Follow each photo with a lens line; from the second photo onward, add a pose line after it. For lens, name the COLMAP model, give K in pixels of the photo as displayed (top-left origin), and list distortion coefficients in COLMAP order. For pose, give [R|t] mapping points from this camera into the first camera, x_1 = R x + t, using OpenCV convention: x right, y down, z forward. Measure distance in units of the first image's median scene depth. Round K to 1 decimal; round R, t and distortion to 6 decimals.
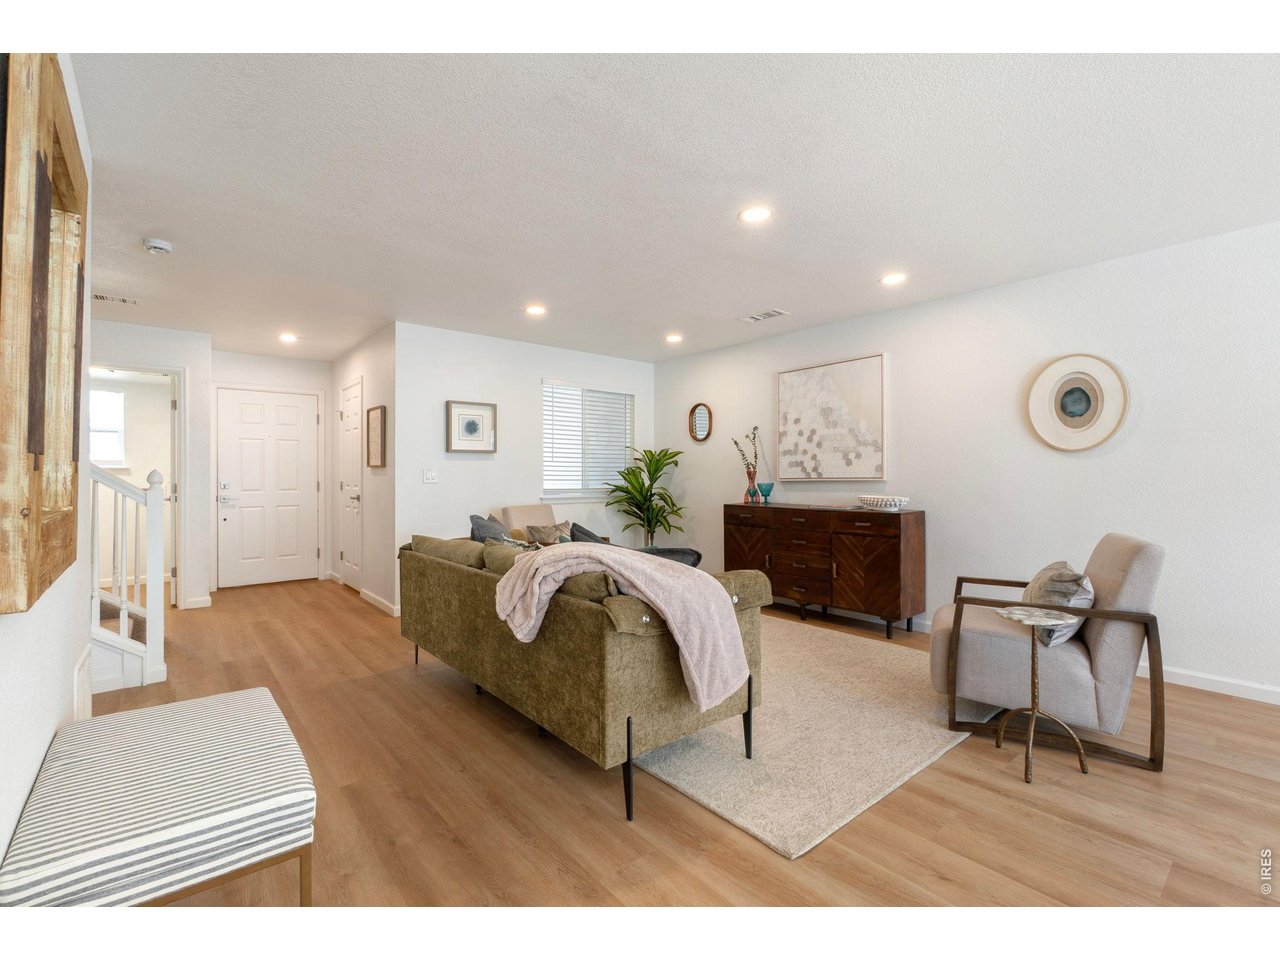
lens RADIAL K [[563.4, 0, 633.9], [0, 563.4, 485.1], [0, 0, 1]] dist [-0.003427, -0.000674]
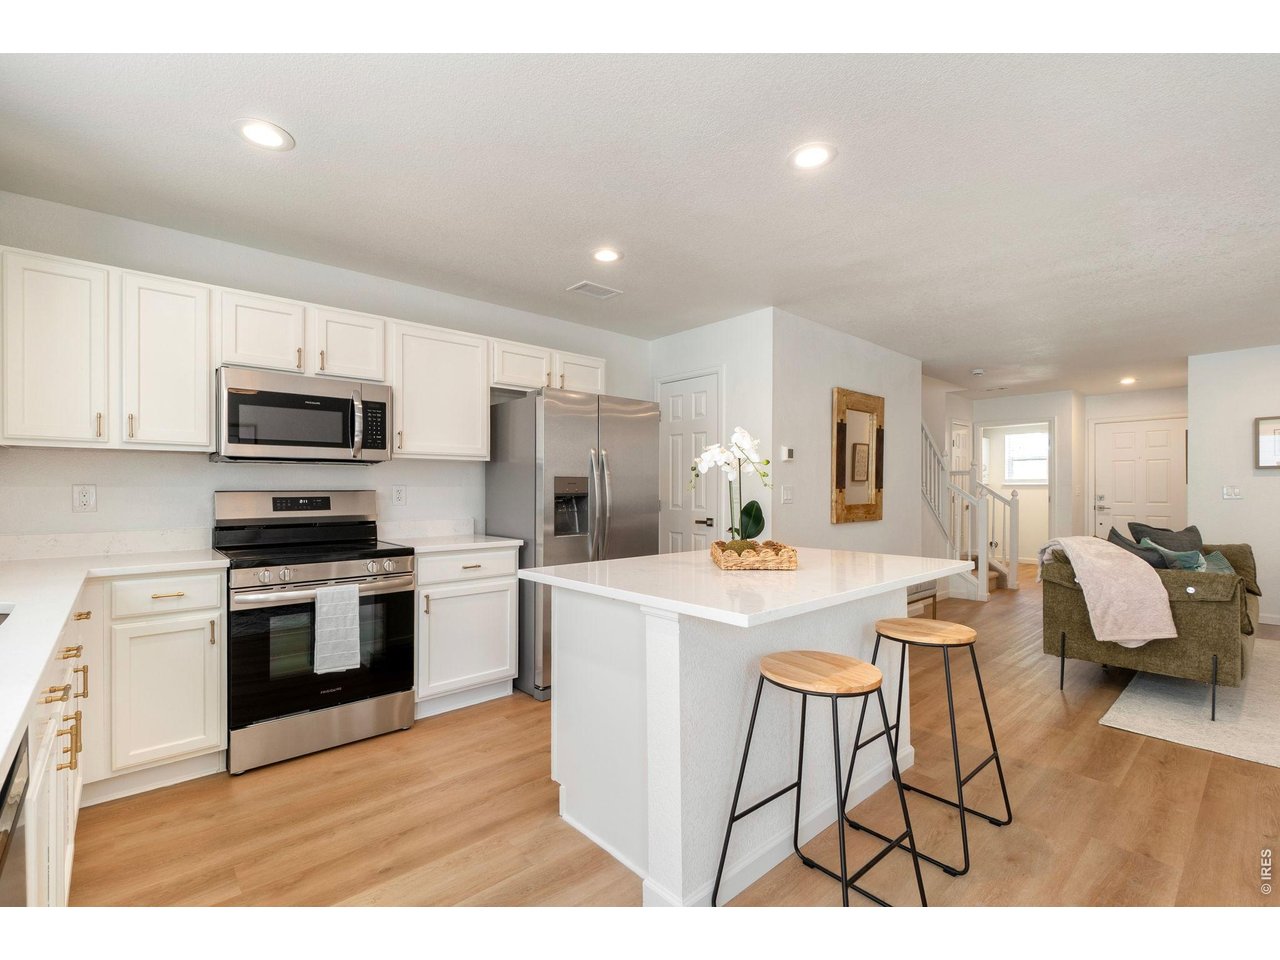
lens RADIAL K [[563.4, 0, 633.9], [0, 563.4, 485.1], [0, 0, 1]] dist [-0.003427, -0.000674]
pose [[0.038629, -0.004074, -0.999245, 0.631542], [-0.013494, 0.999898, -0.004598, -0.009063], [0.999163, 0.013662, 0.038570, -0.154575]]
